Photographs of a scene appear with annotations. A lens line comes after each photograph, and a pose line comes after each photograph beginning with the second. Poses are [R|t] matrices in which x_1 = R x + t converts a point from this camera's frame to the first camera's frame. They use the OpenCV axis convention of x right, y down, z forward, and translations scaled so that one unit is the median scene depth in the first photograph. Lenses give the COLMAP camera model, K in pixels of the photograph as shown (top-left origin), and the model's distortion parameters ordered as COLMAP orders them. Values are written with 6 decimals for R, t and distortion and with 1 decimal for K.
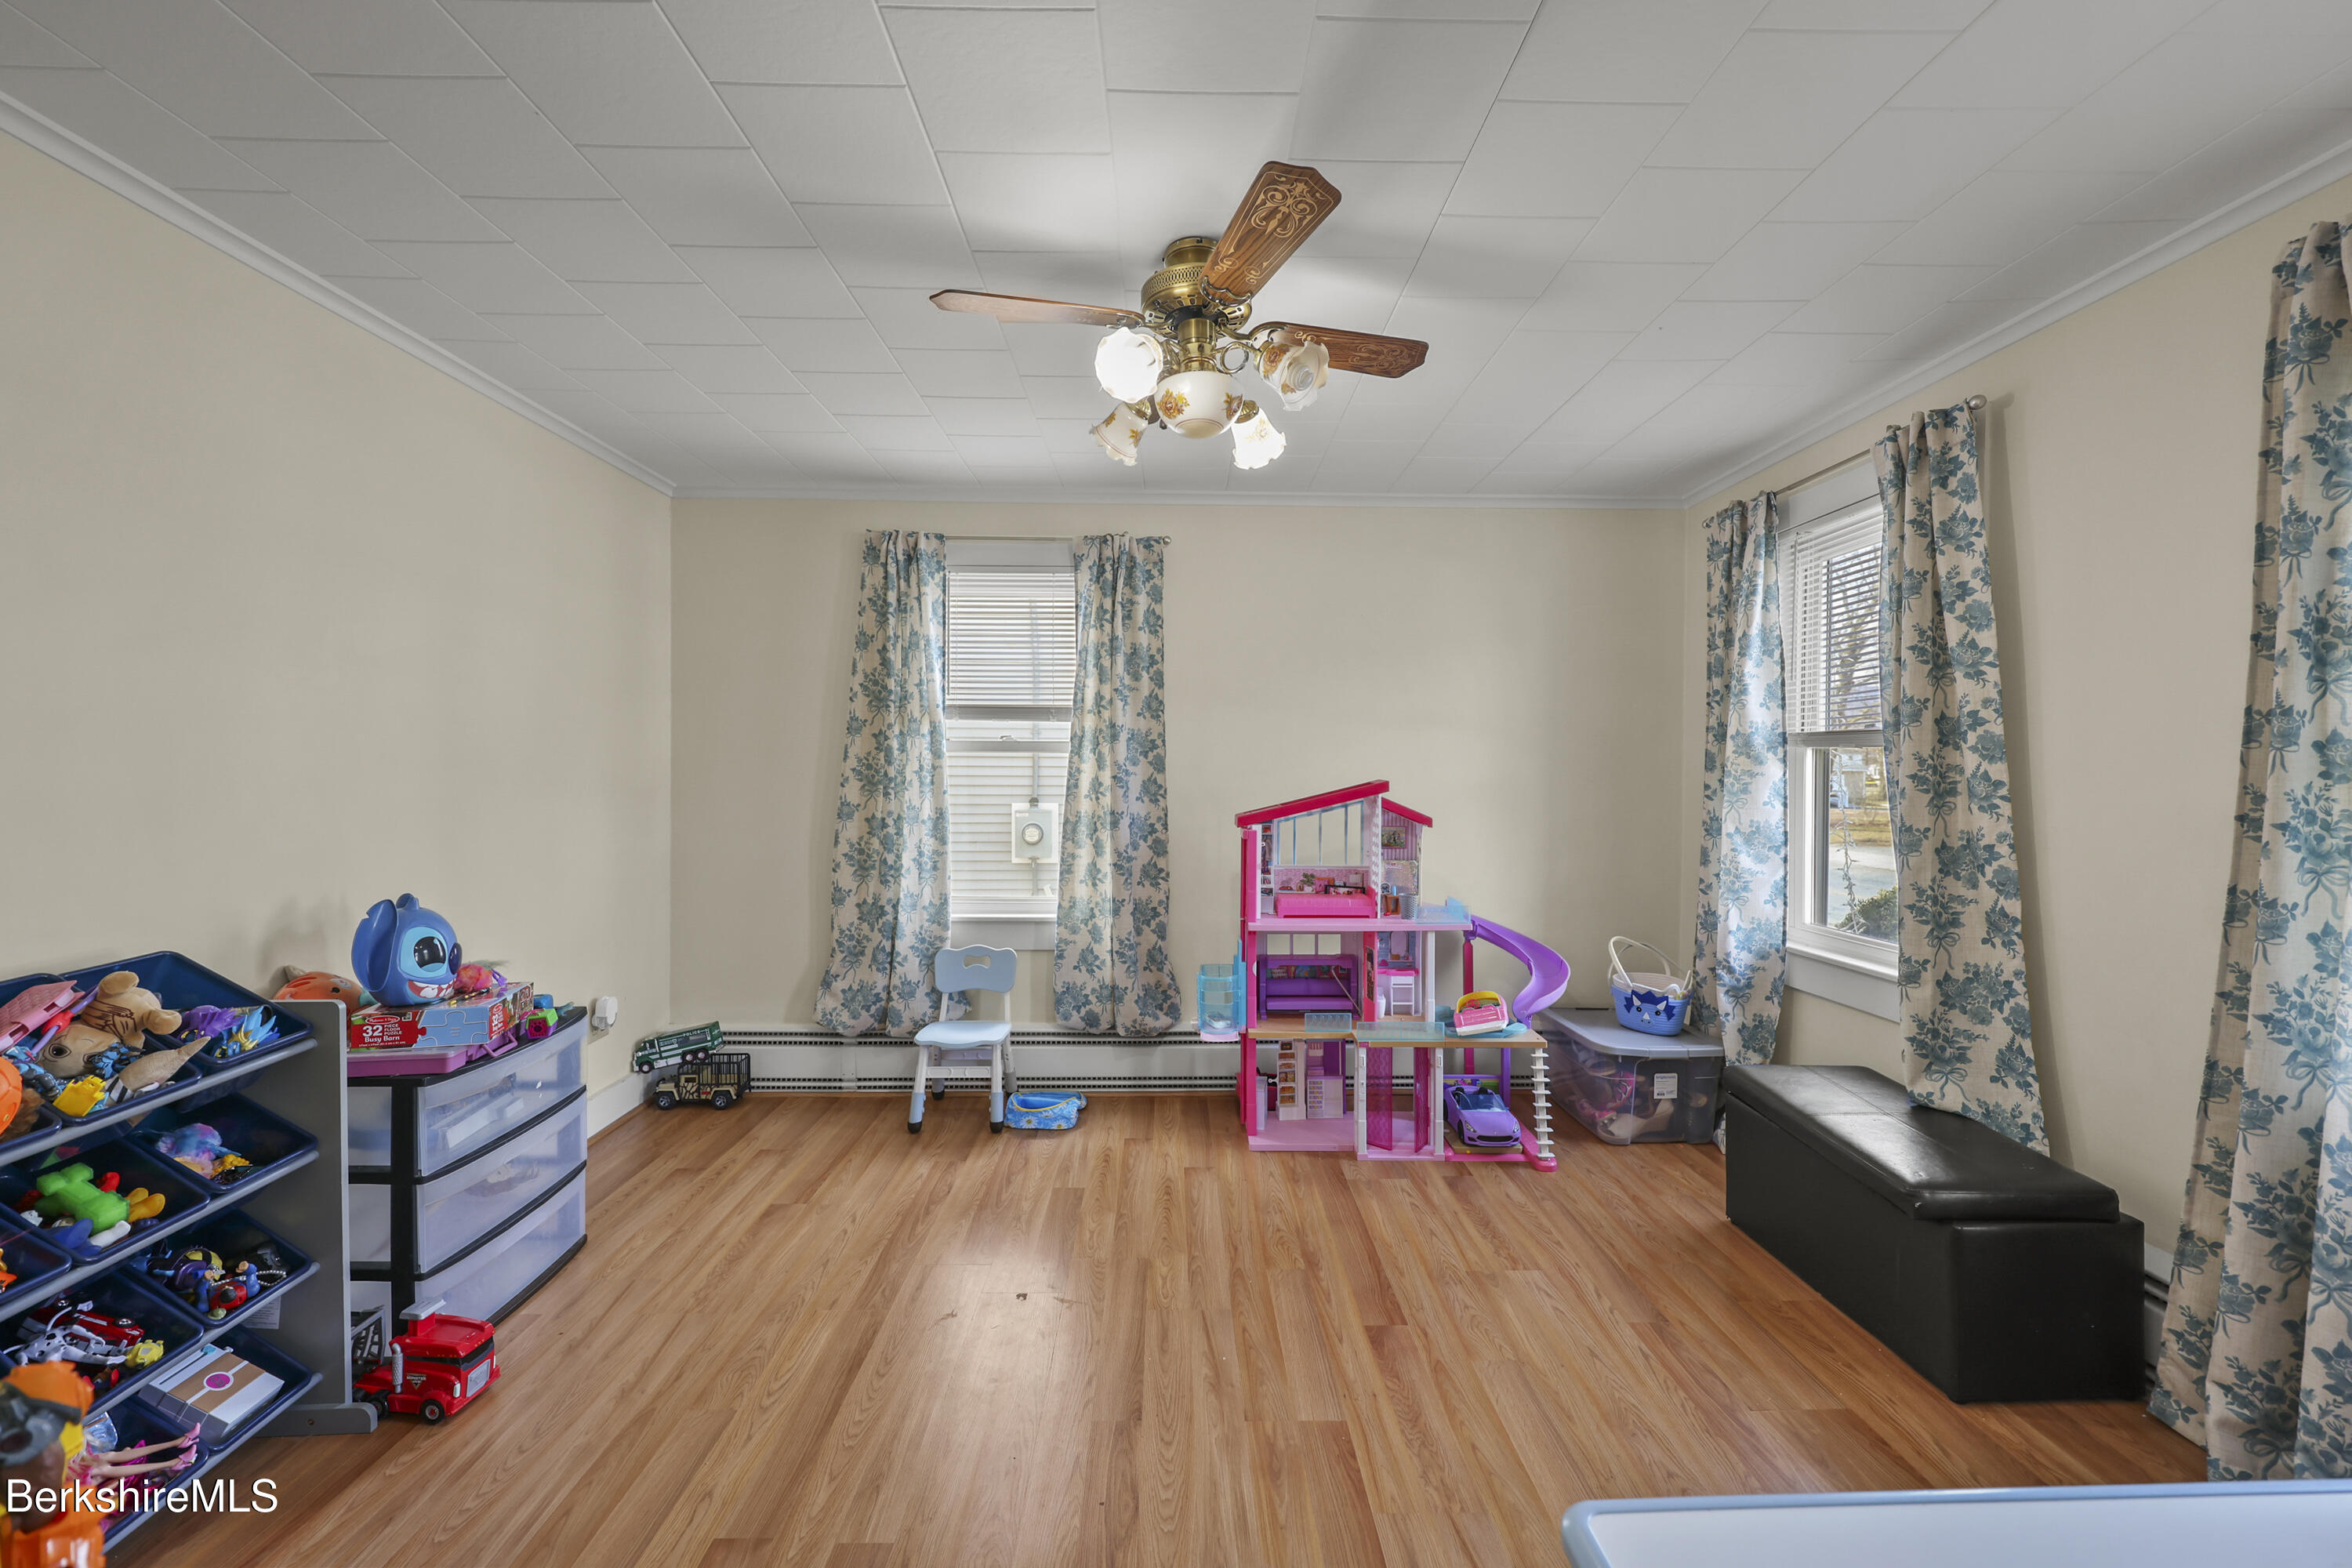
lens RADIAL K [[956.6, 0, 1173.8], [0, 956.6, 789.2], [0, 0, 1]] dist [-0.001569, 0.000011]
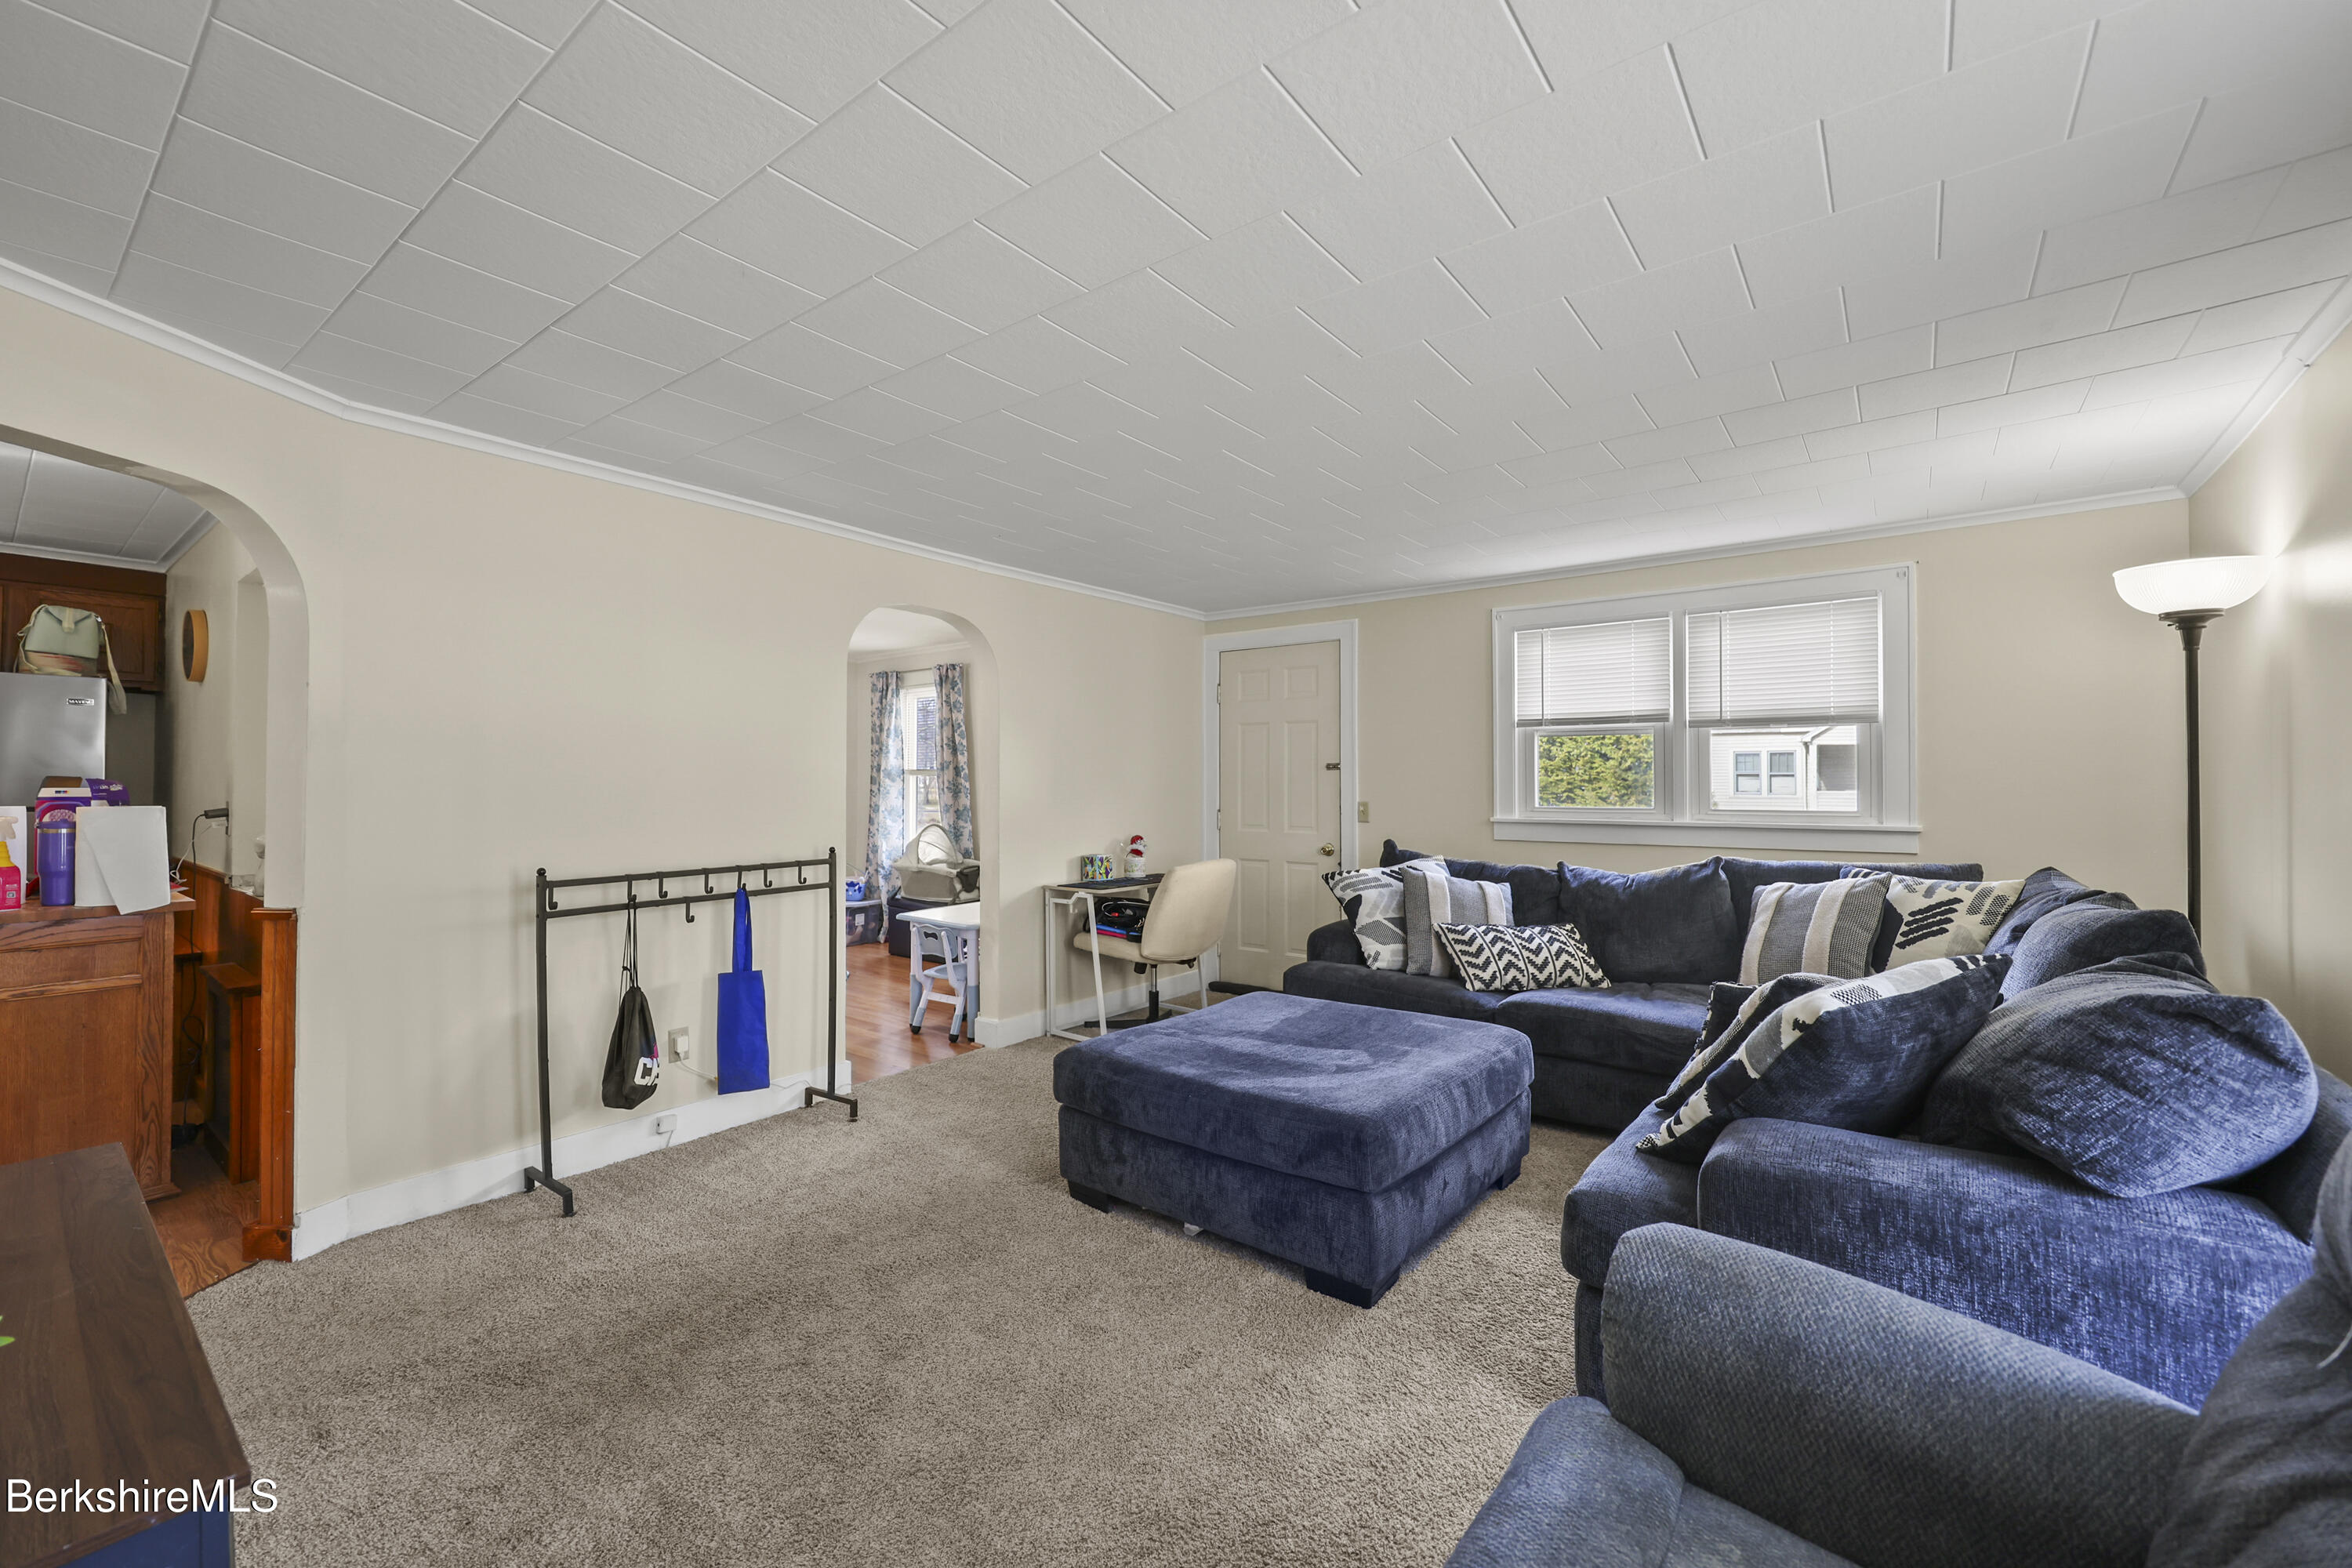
lens RADIAL K [[956.6, 0, 1172.9], [0, 956.6, 783.7], [0, 0, 1]] dist [-0.001569, 0.000011]
pose [[0.623377, 0.006657, 0.781893, -0.838440], [0.011028, 0.999789, -0.017304, 0.028144], [-0.781844, 0.019410, 0.623172, -1.059665]]
